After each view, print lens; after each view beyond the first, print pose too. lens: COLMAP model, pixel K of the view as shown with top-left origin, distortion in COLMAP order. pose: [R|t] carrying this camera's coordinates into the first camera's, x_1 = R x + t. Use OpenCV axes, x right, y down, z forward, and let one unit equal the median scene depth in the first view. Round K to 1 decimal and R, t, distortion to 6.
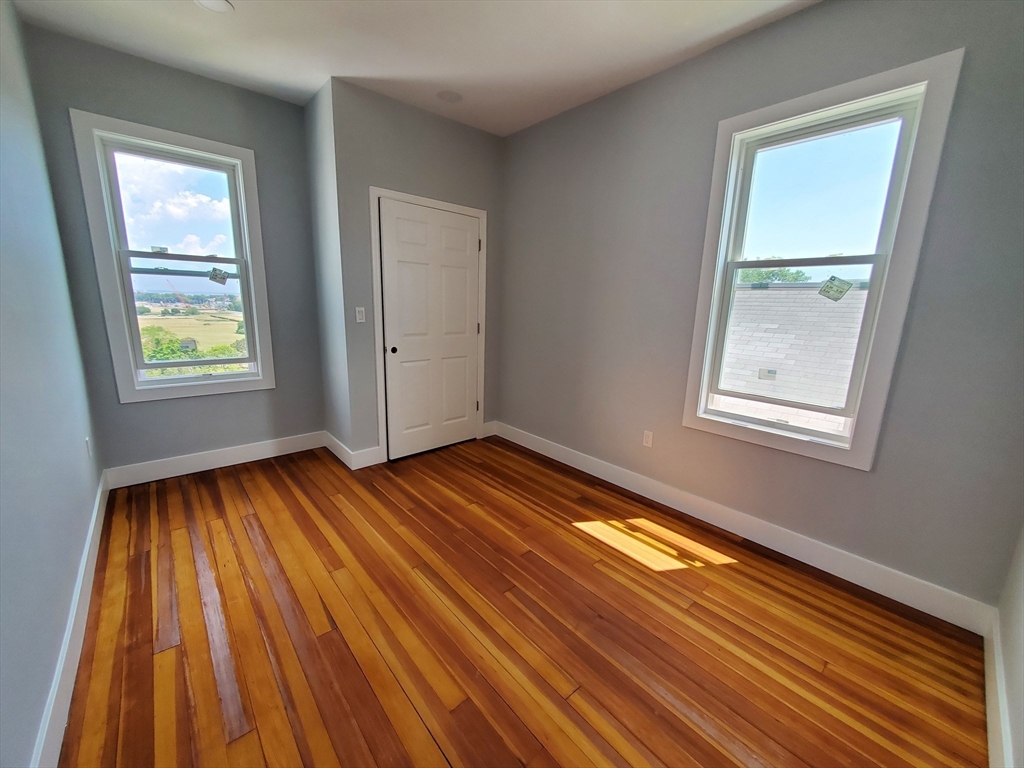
lens RADIAL K [[406.3, 0, 514.0], [0, 406.3, 383.2], [0, 0, 1]] dist [0.007833, -0.000018]
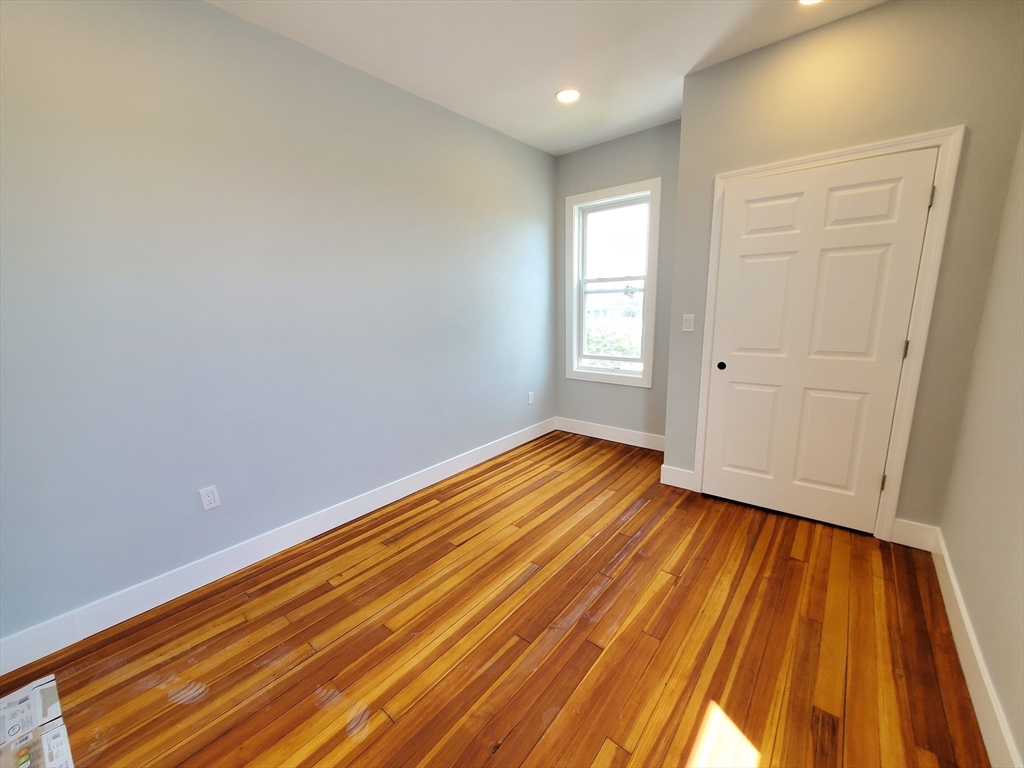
lens RADIAL K [[406.3, 0, 514.5], [0, 406.3, 384.7], [0, 0, 1]] dist [0.007833, -0.000018]
pose [[0.155600, 0.156957, -0.975271, 0.530673], [-0.168098, 0.977103, 0.130433, -0.095204], [0.973412, 0.143646, 0.178421, 0.528520]]
